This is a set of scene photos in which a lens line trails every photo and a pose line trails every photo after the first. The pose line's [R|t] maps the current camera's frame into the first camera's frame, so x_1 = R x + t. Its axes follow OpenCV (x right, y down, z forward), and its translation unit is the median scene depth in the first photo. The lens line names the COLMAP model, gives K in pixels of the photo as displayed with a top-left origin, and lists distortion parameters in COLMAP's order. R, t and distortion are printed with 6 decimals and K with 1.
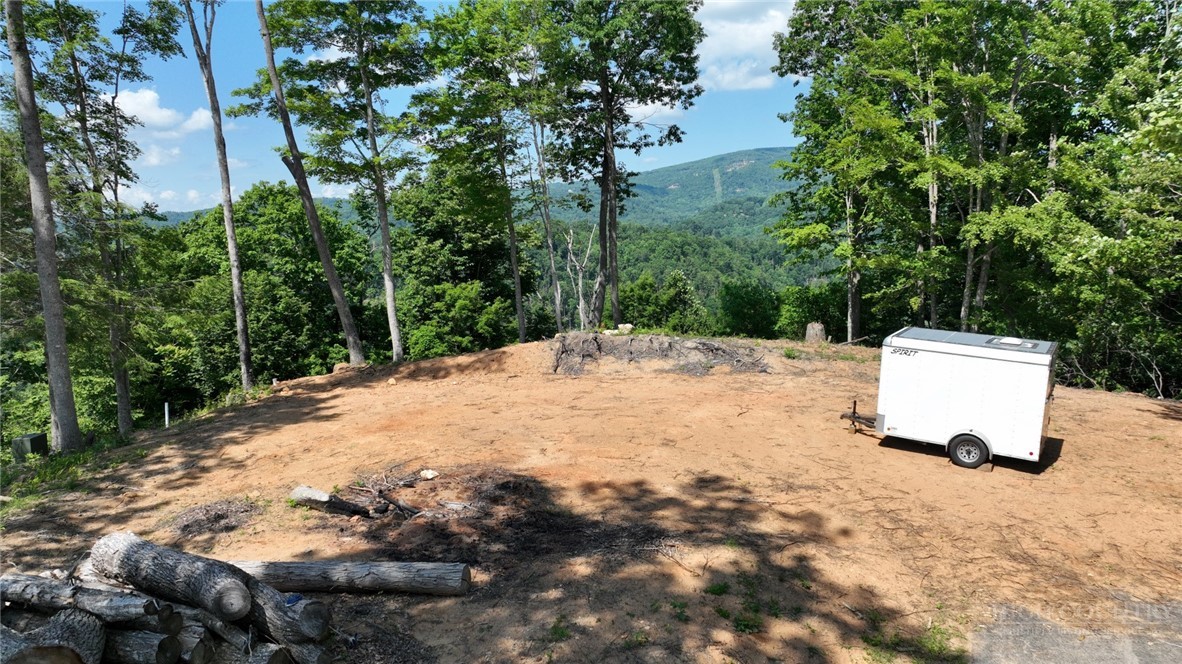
lens RADIAL K [[822.9, 0, 591.2], [0, 822.9, 336.6], [0, 0, 1]] dist [-0.016743, 0.029623]
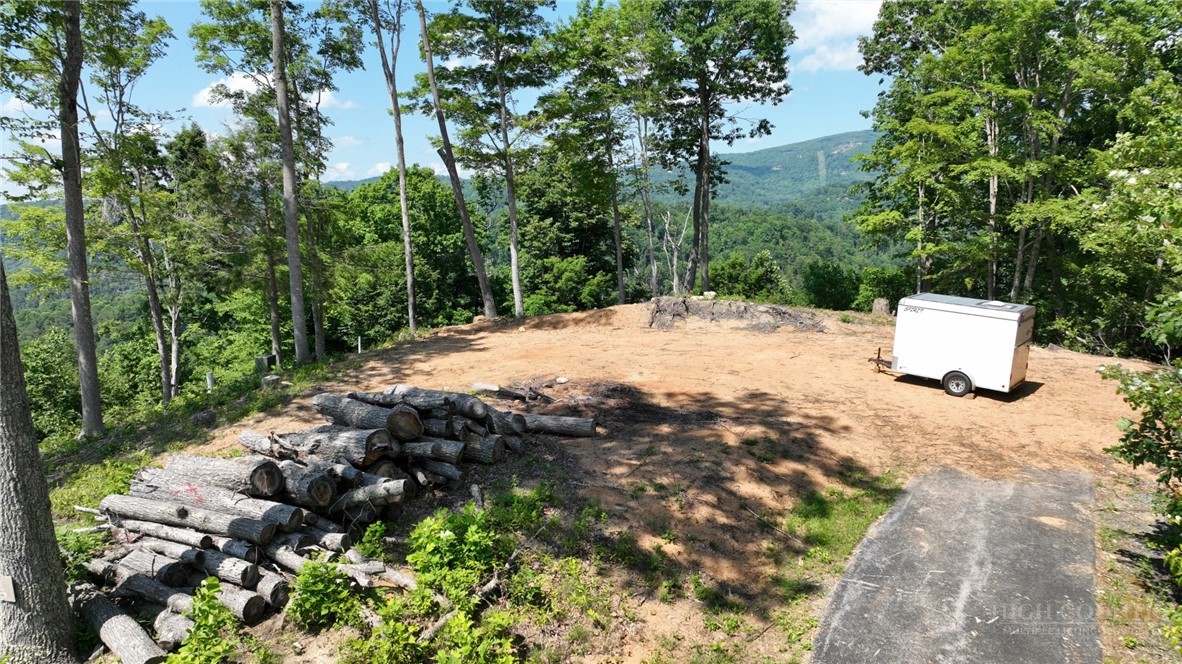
lens RADIAL K [[822.9, 0, 591.5], [0, 822.9, 335.0], [0, 0, 1]] dist [-0.016743, 0.029623]
pose [[0.992928, 0.035621, -0.113244, 0.007060], [-0.033178, 0.999176, 0.023386, 0.023302], [0.113984, -0.019464, 0.993292, -0.196869]]
